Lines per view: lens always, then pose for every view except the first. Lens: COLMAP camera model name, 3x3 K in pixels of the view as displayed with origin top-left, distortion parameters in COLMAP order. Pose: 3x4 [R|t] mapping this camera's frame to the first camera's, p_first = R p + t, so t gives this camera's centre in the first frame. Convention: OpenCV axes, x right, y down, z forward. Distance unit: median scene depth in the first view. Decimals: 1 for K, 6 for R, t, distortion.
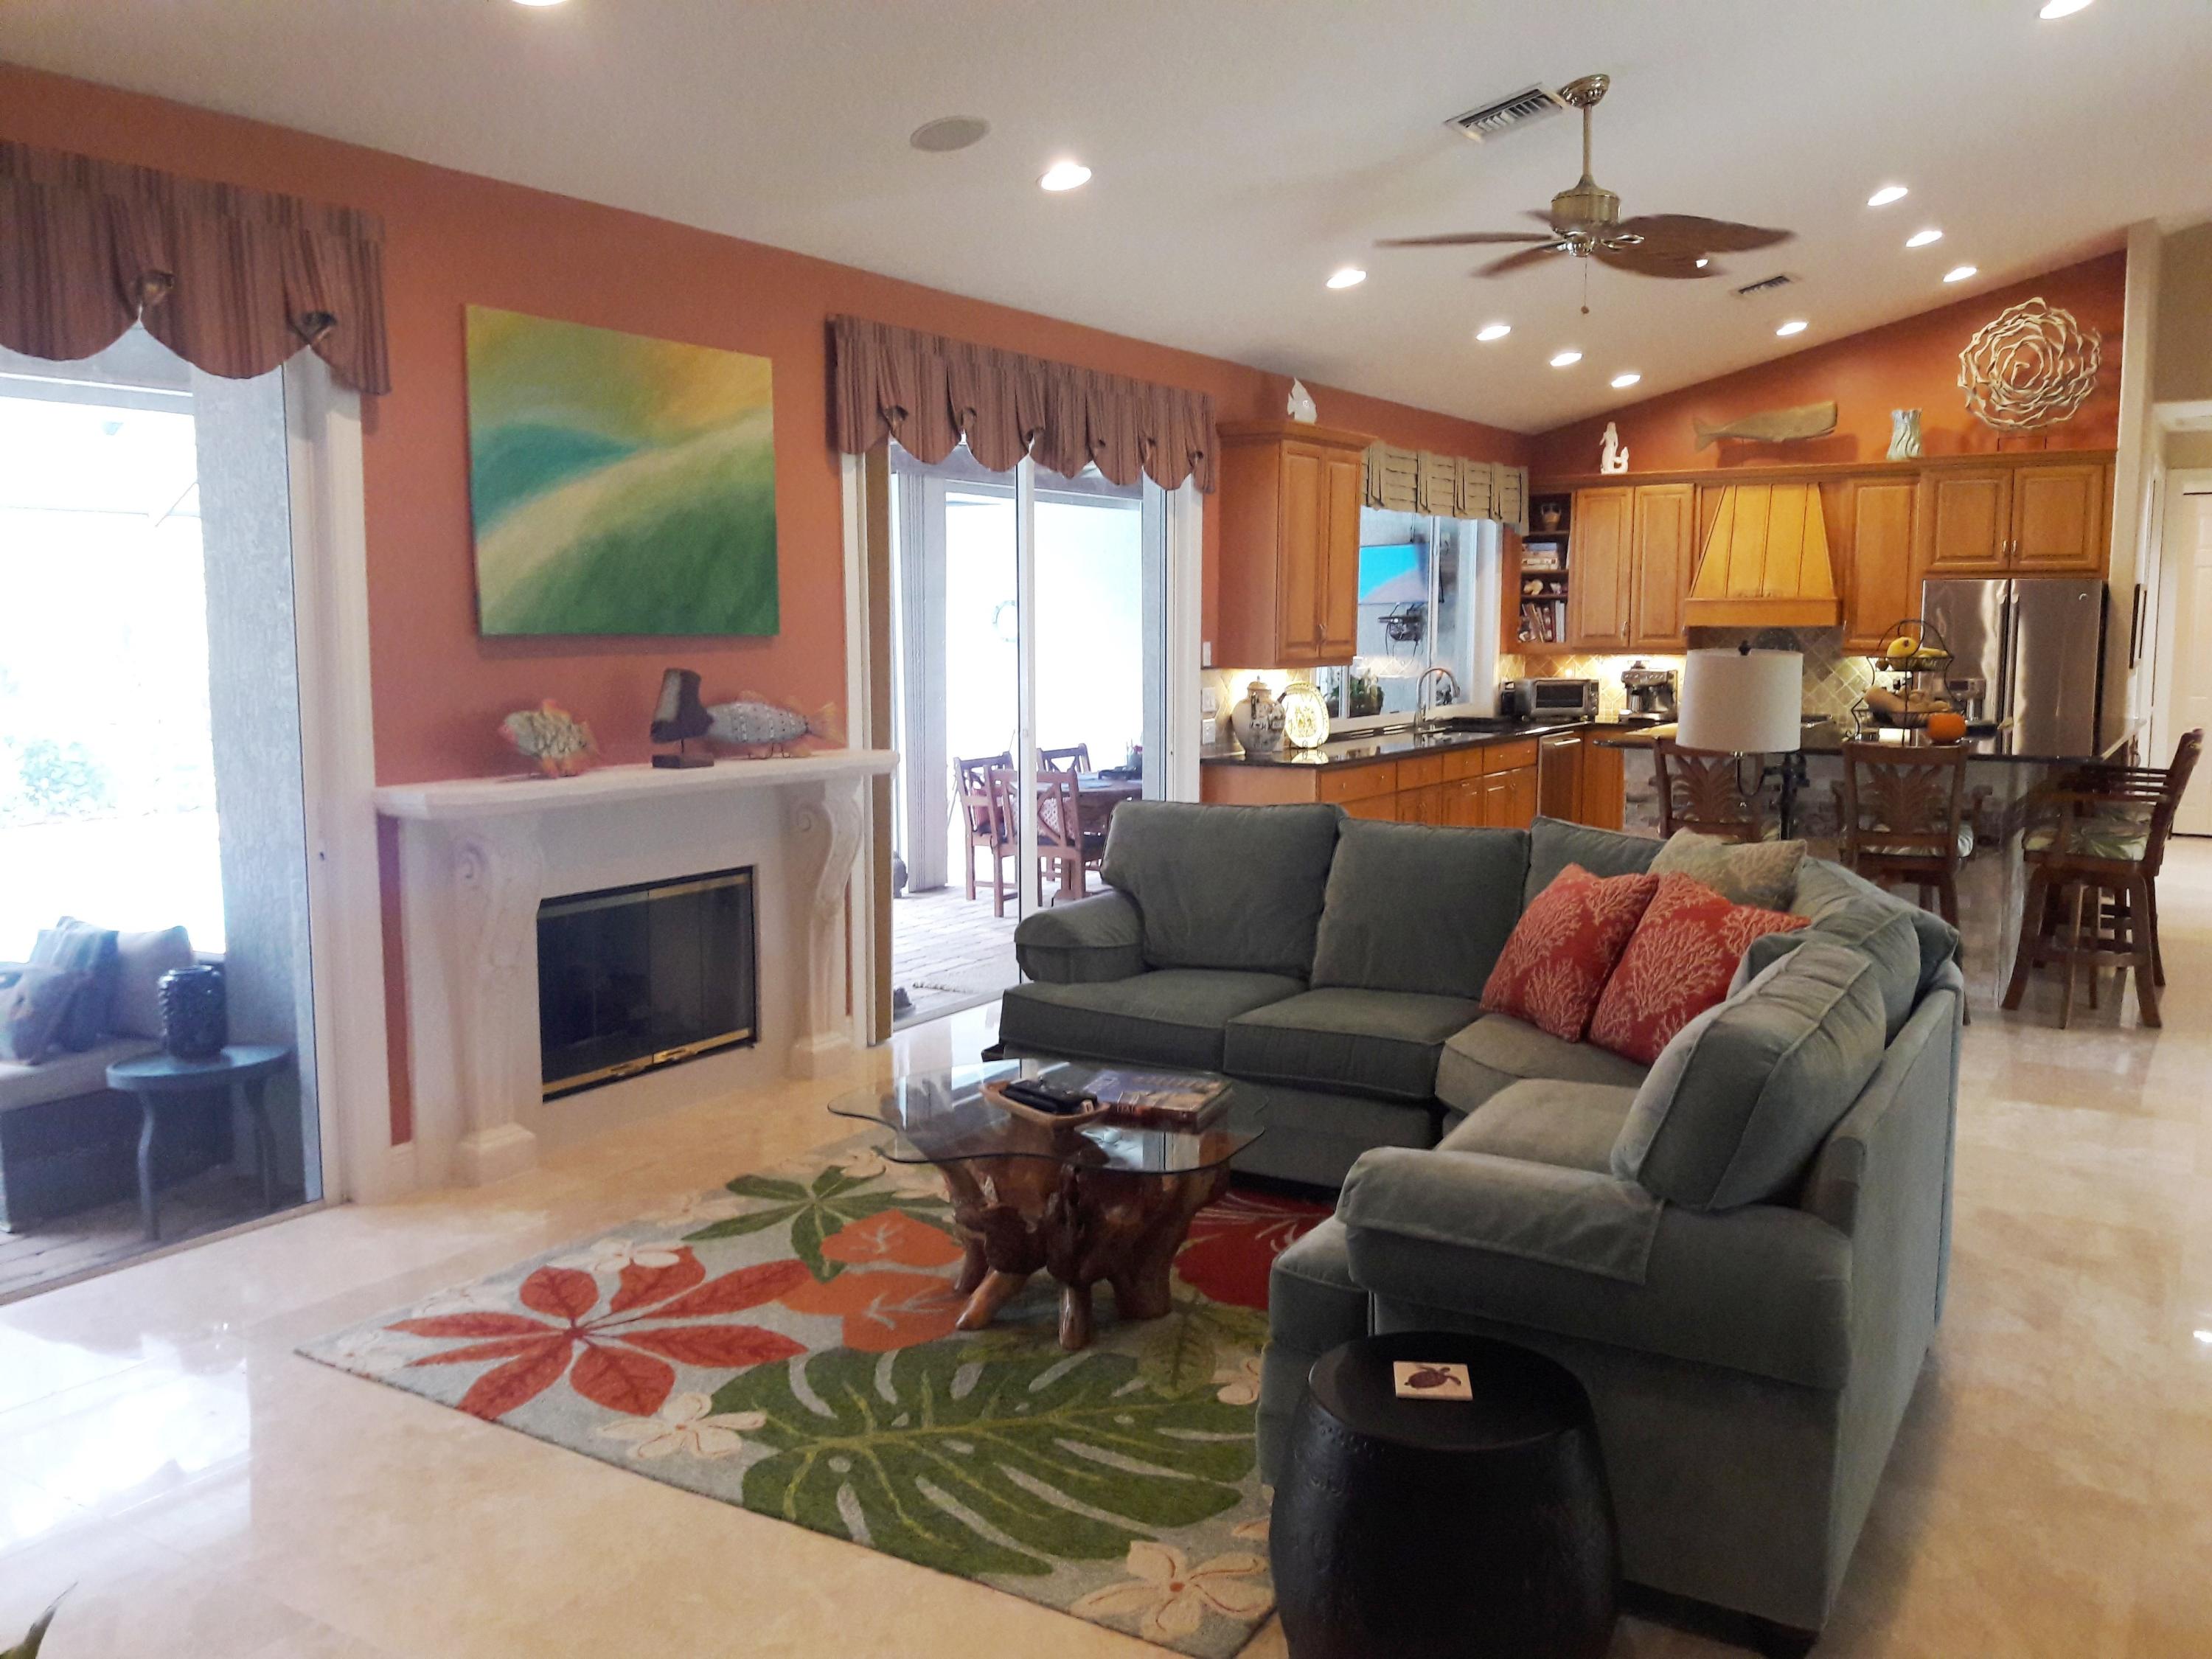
lens RADIAL K [[1810.4, 0, 1105.3], [0, 1810.4, 835.4], [0, 0, 1]] dist [0.058708, -0.126823]
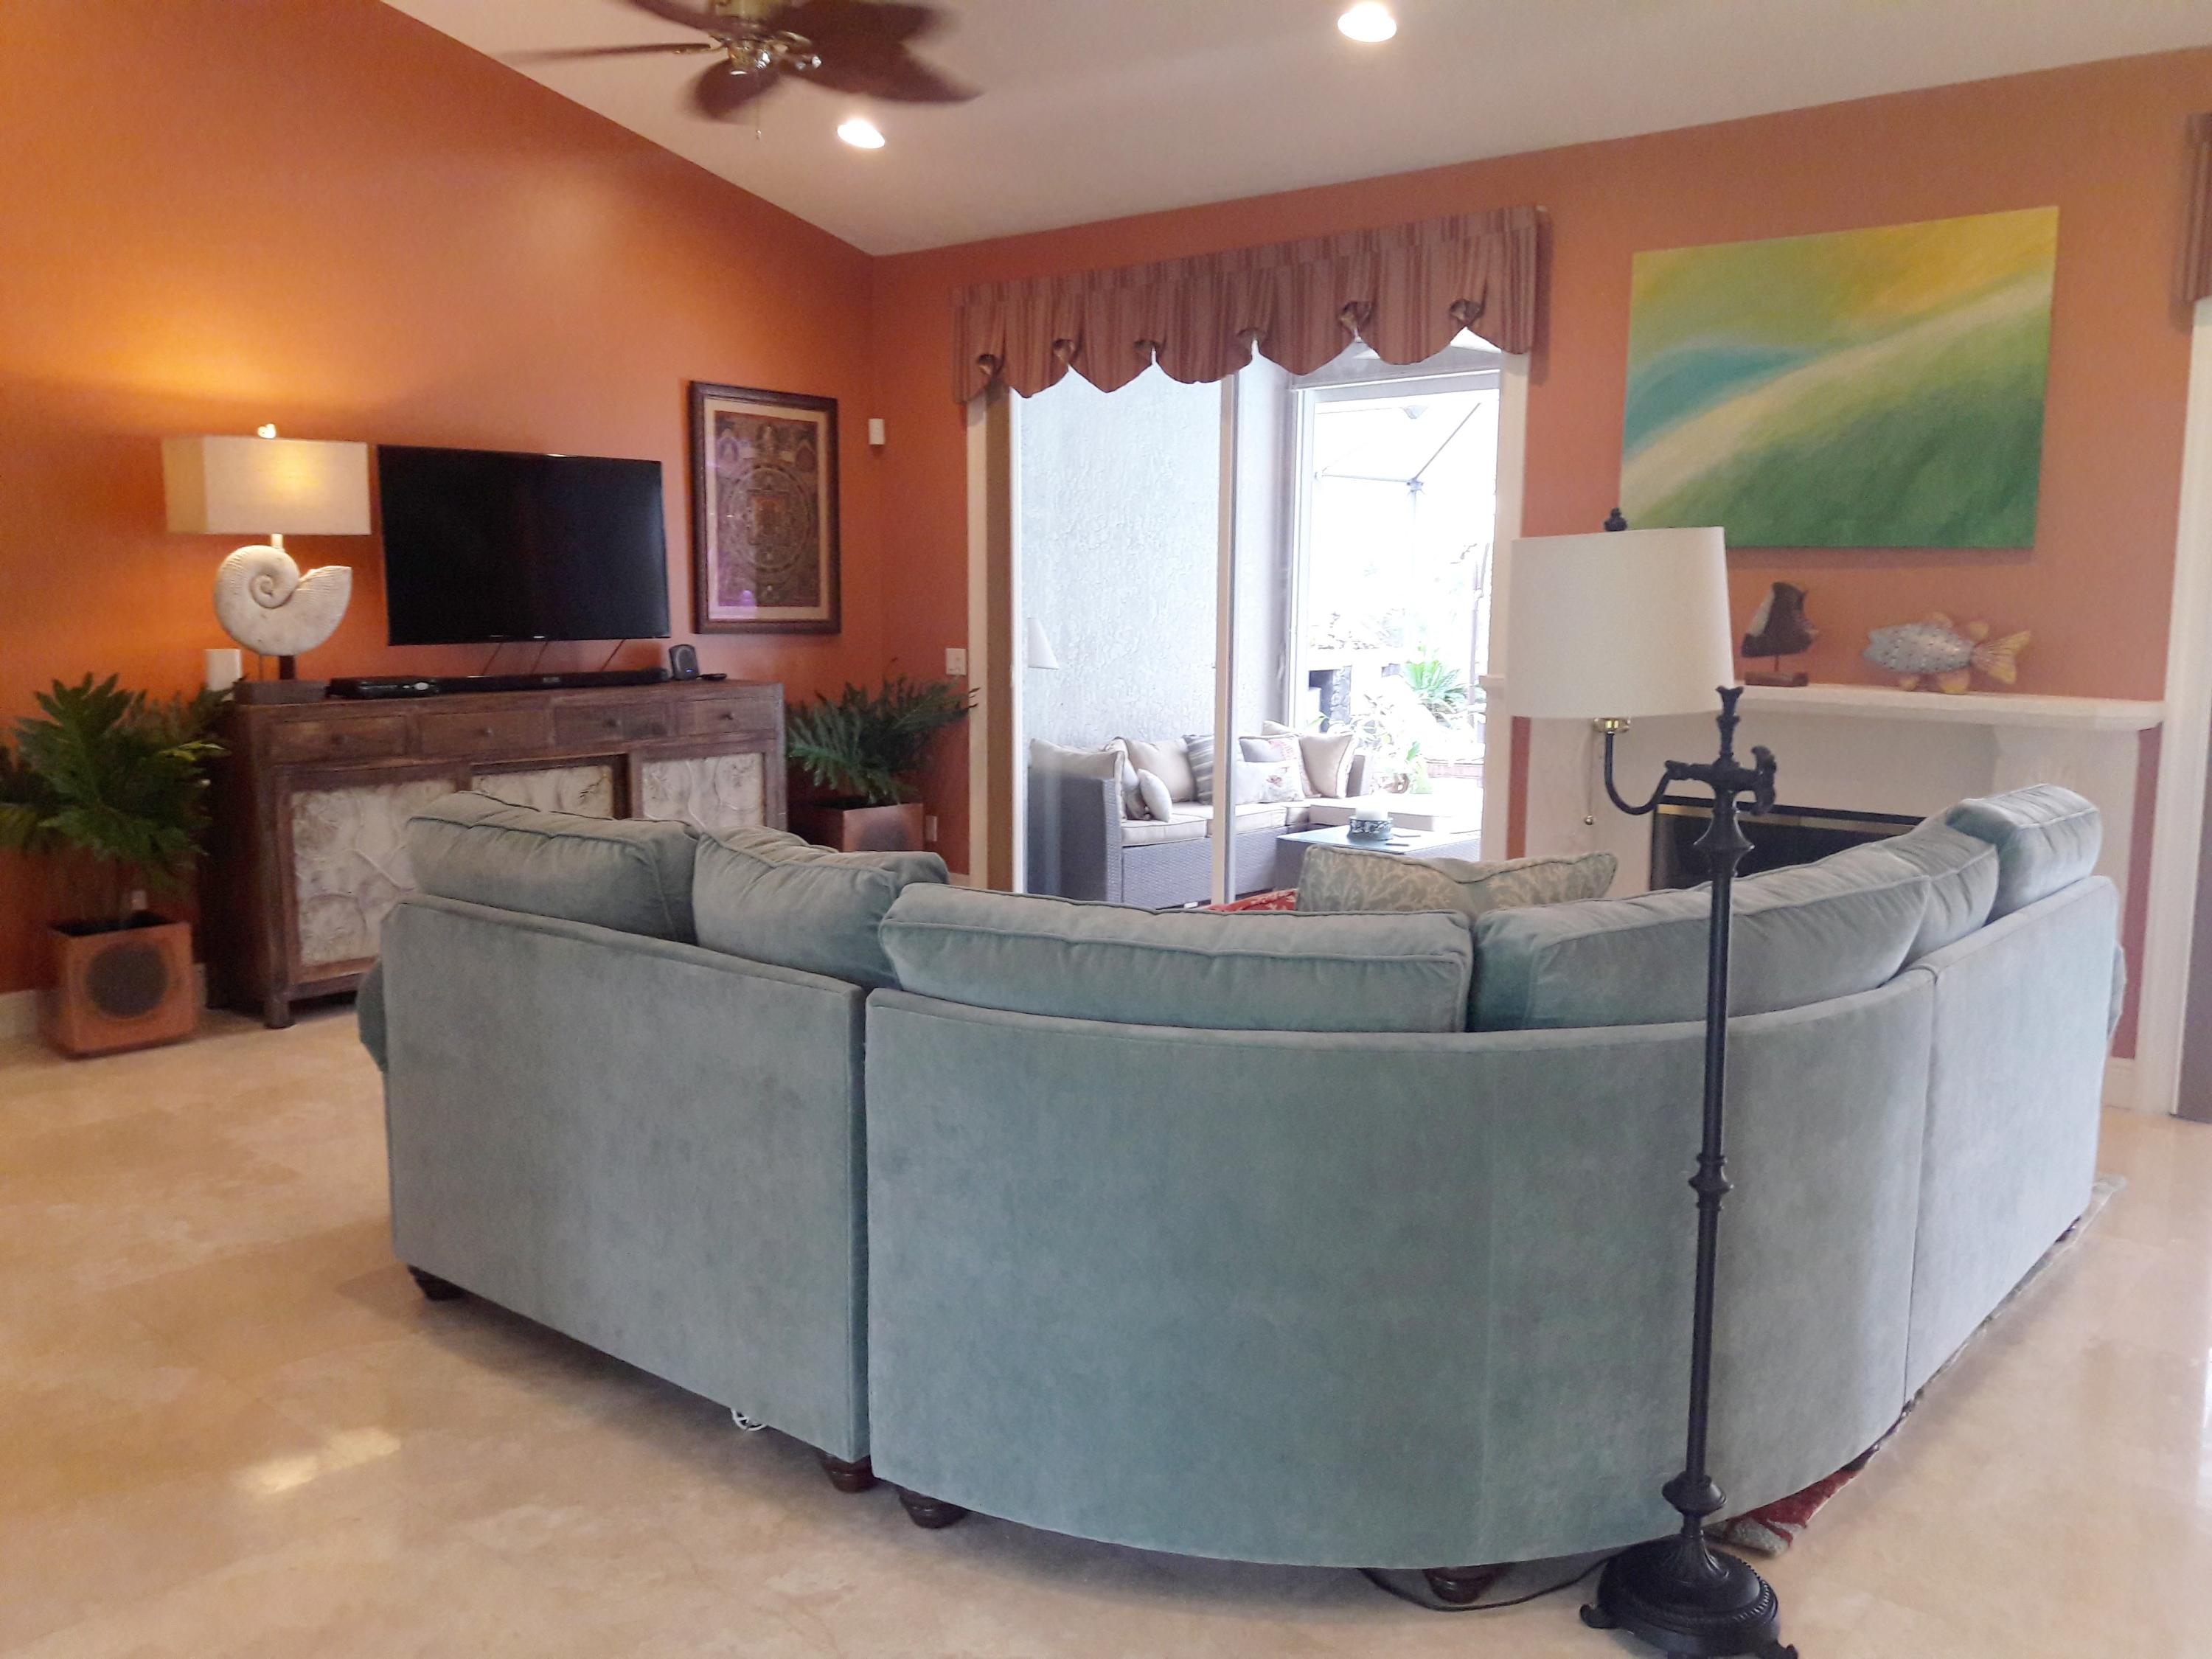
lens RADIAL K [[1810.4, 0, 1117.3], [0, 1810.4, 825.6], [0, 0, 1]] dist [0.058708, -0.126823]
pose [[-0.141784, 0.125566, -0.981901, 0.770734], [-0.127997, 0.981270, 0.143967, -0.059854], [0.981587, 0.146093, -0.123056, 0.797756]]
